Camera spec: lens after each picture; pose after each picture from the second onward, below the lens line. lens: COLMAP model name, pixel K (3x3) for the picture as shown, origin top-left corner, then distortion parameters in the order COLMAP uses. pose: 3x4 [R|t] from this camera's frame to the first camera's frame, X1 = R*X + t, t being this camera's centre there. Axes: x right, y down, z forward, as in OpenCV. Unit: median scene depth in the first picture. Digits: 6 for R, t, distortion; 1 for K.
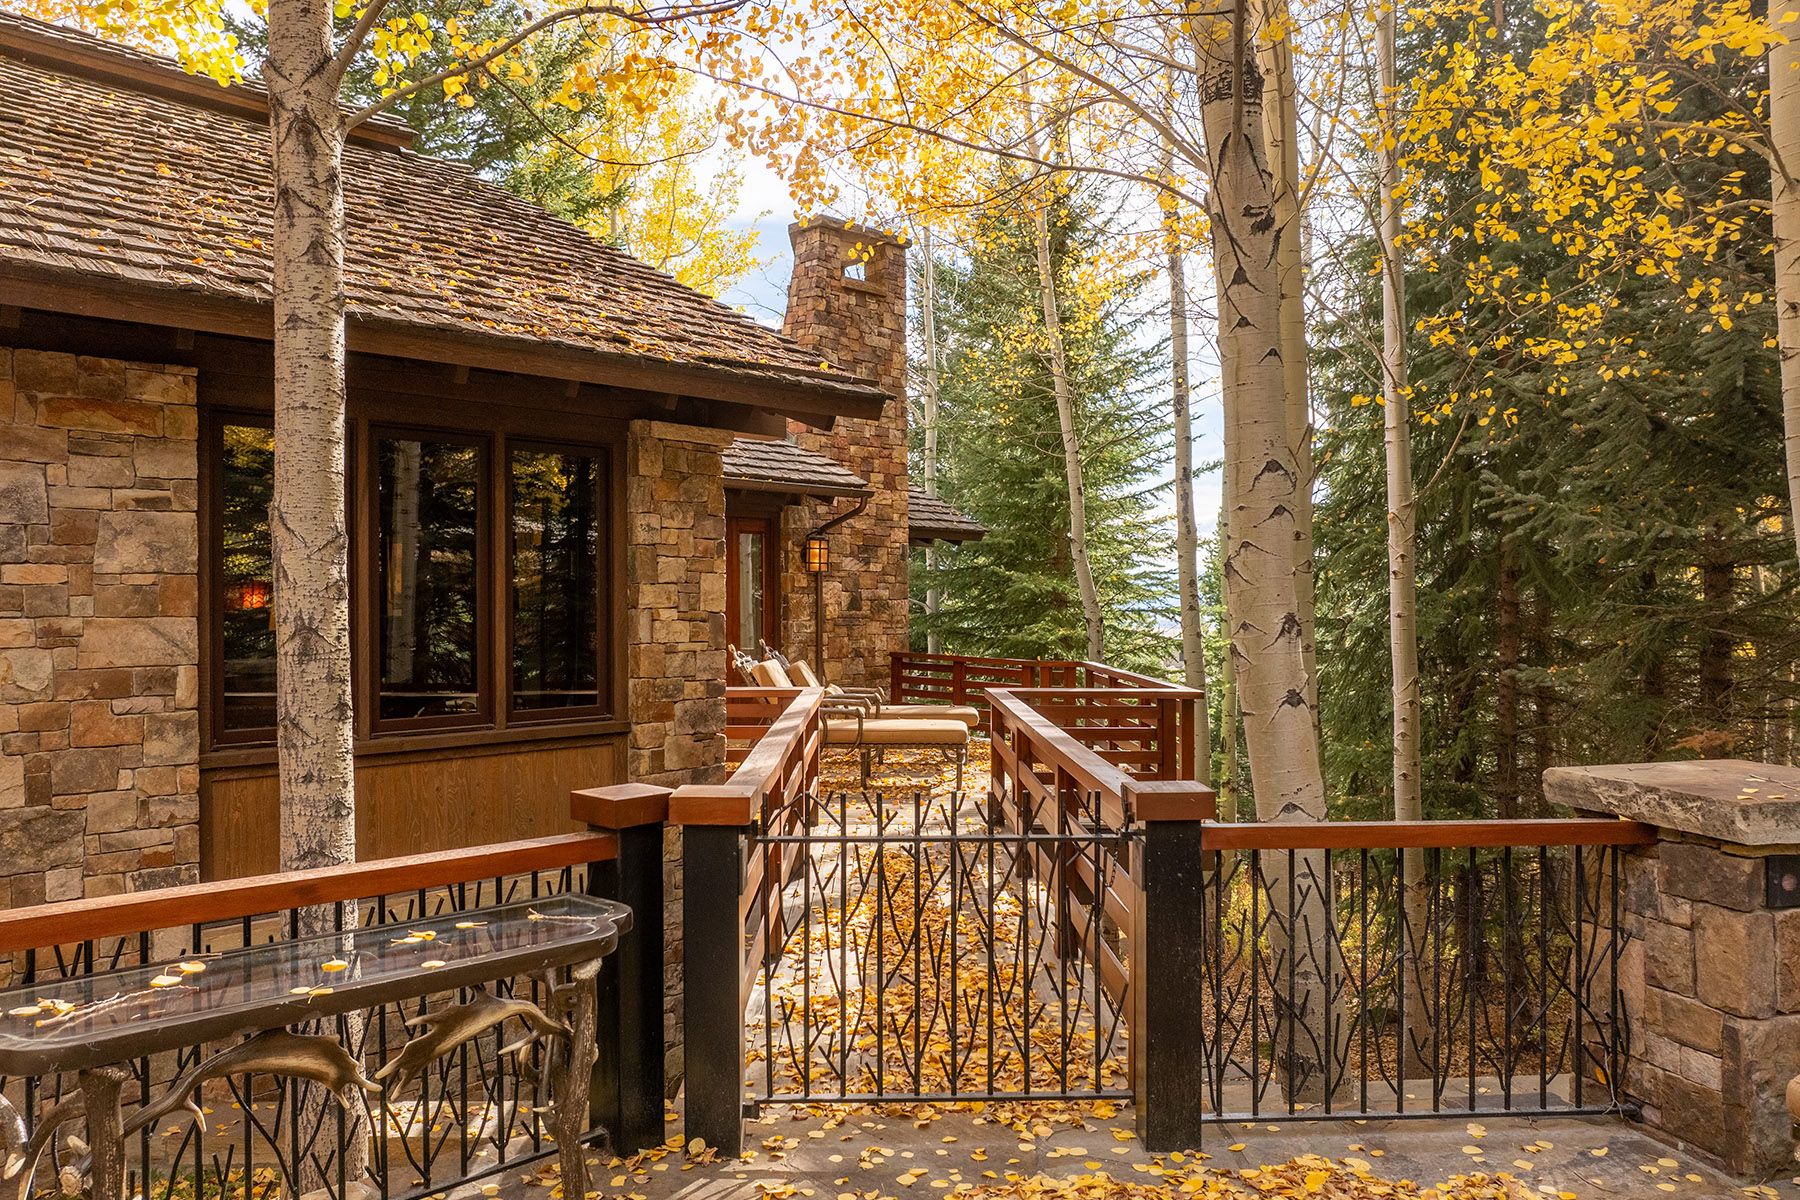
lens RADIAL K [[1262.4, 0, 890.0], [0, 1262.4, 600.1], [0, 0, 1]] dist [-0.033213, -0.006697]
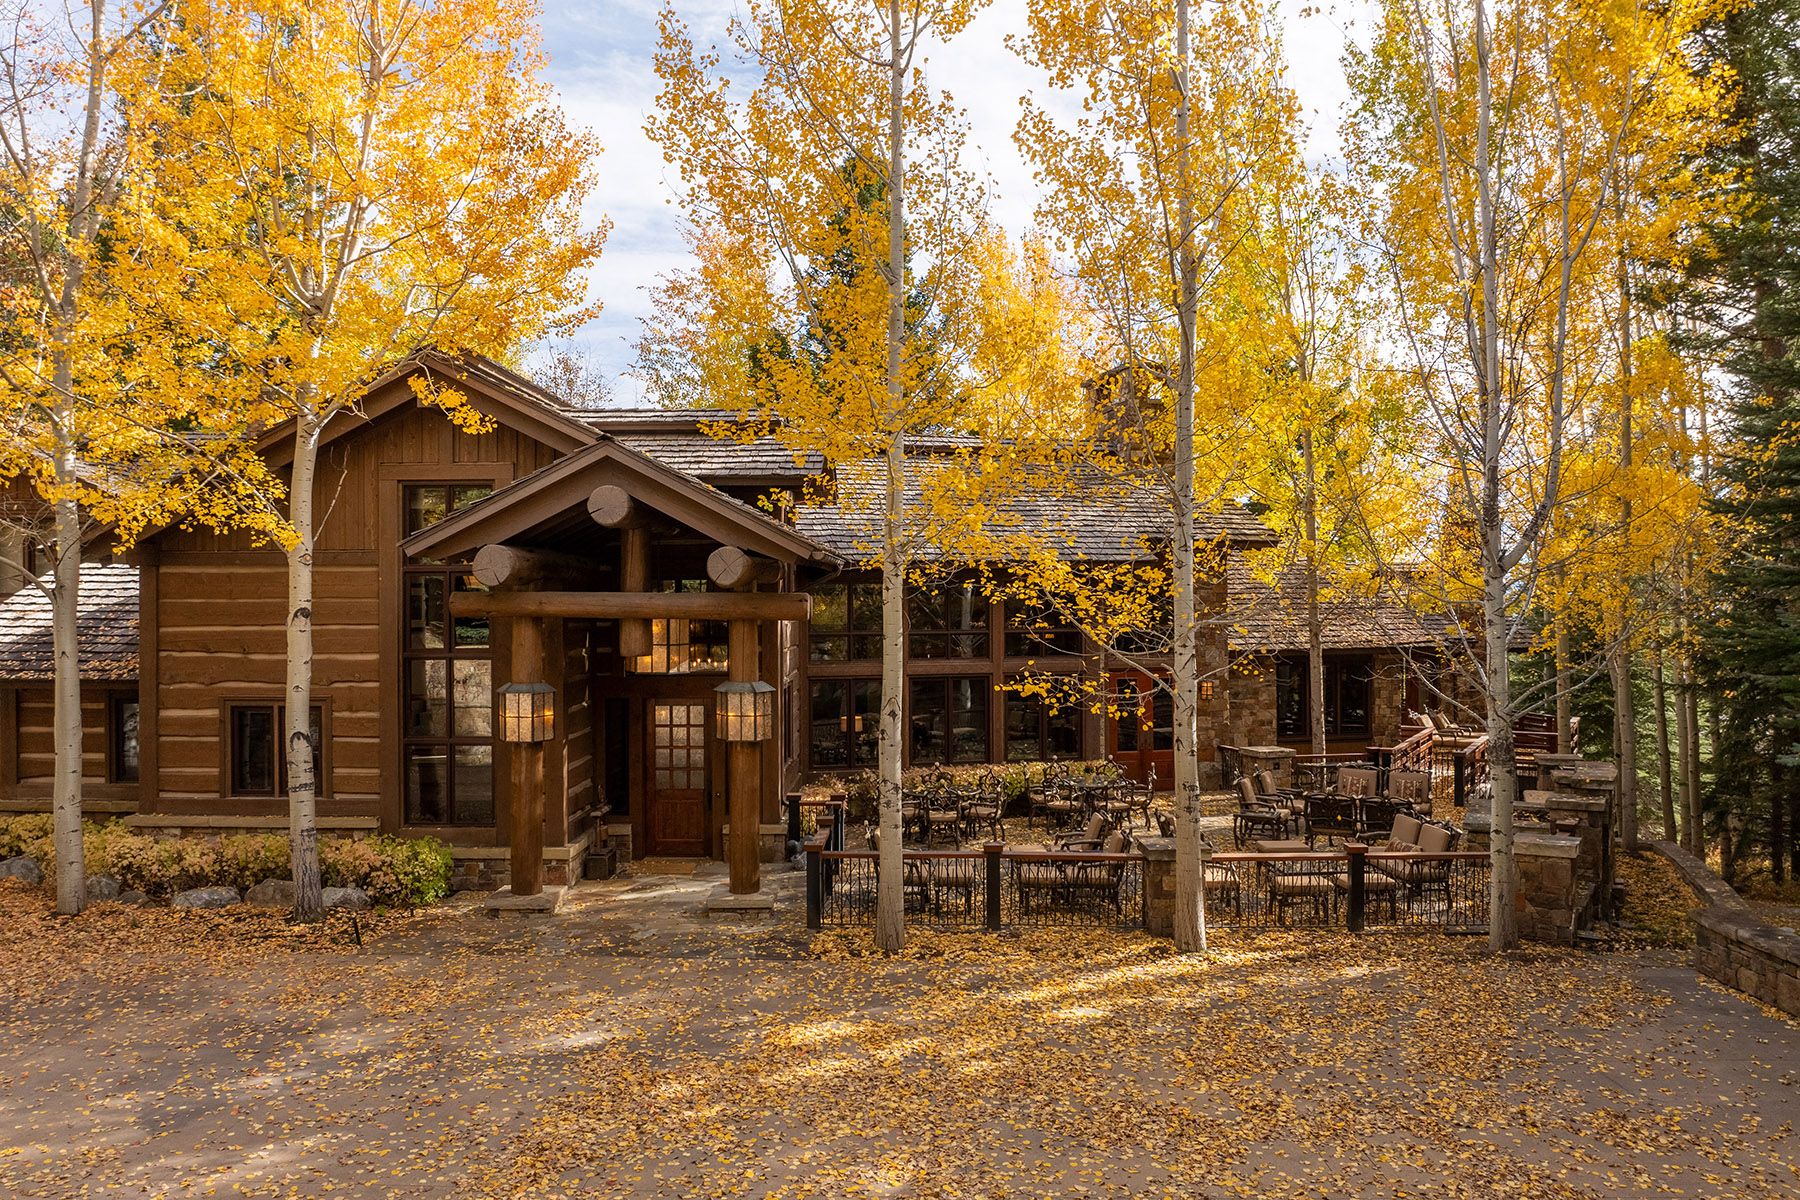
lens RADIAL K [[1262.4, 0, 897.0], [0, 1262.4, 592.0], [0, 0, 1]] dist [-0.033213, -0.006697]
pose [[0.847914, -0.003988, -0.530118, 0.285668], [0.002277, 0.999990, -0.003881, -0.158438], [0.530128, 0.002083, 0.847915, -1.448372]]
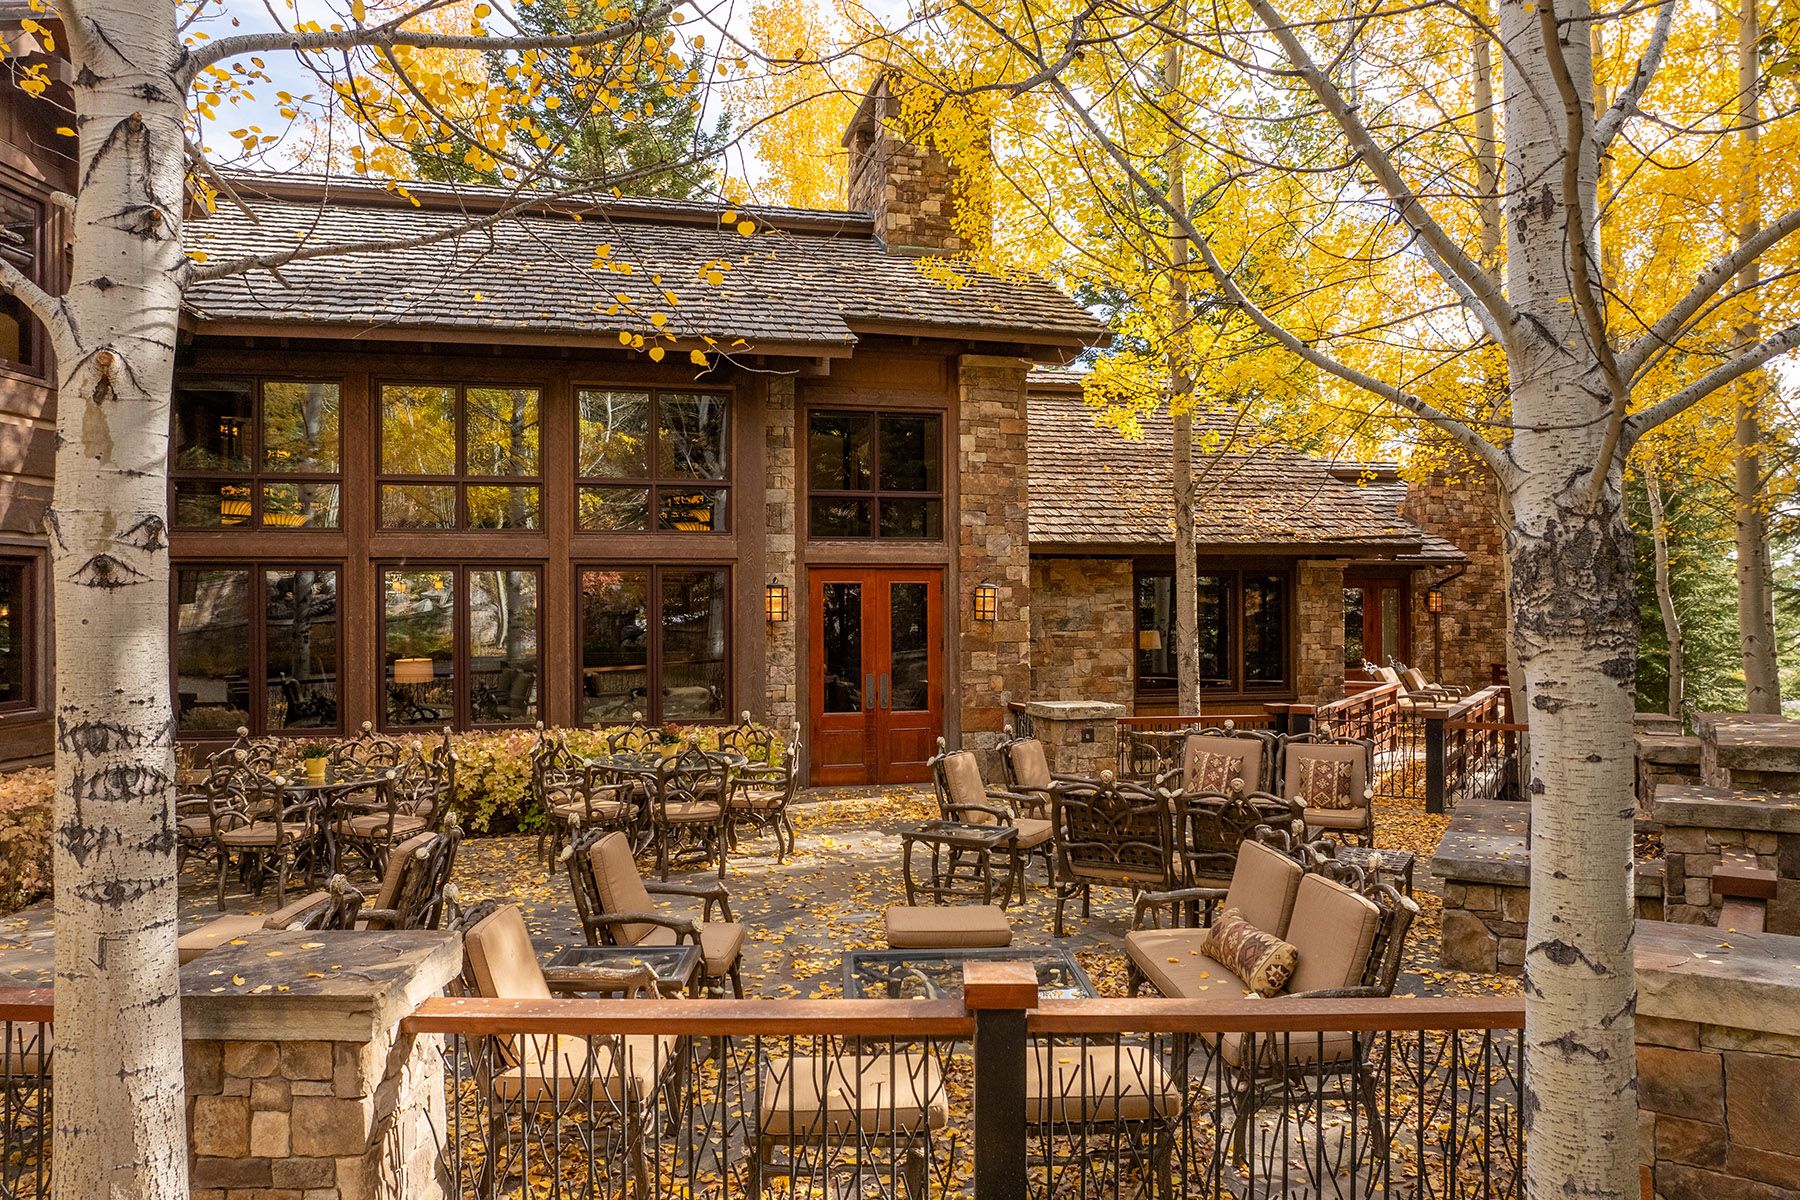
lens RADIAL K [[1262.4, 0, 895.3], [0, 1262.4, 597.2], [0, 0, 1]] dist [-0.033213, -0.006697]
pose [[0.849898, -0.000305, -0.526947, 0.185186], [0.000627, 1.000000, 0.000432, -0.039575], [0.526946, -0.000698, 0.849898, -0.648394]]
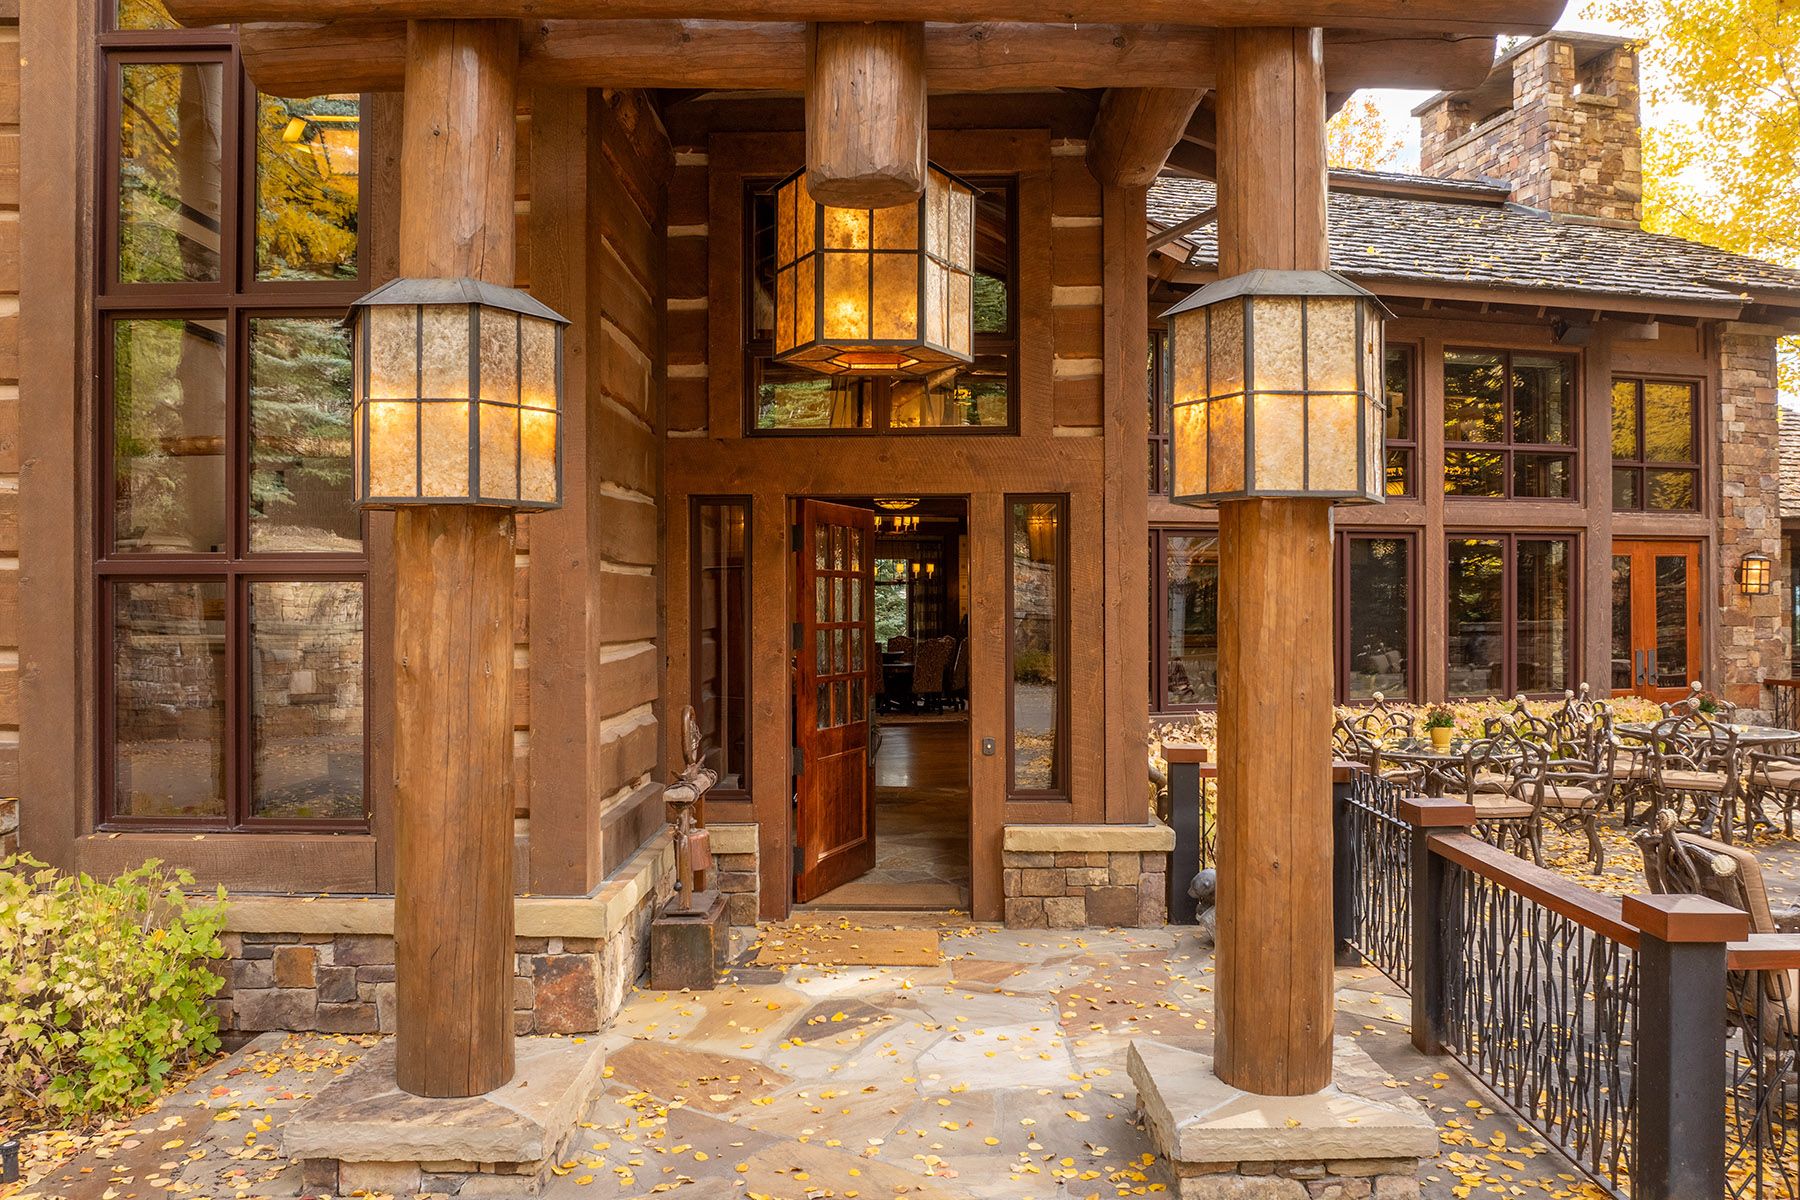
lens RADIAL K [[1262.4, 0, 898.6], [0, 1262.4, 593.8], [0, 0, 1]] dist [-0.033213, -0.006697]
pose [[0.849666, -0.002141, -0.527317, -0.303144], [0.000563, 0.999995, -0.003154, -0.019581], [0.527322, 0.002383, 0.849662, -0.906502]]
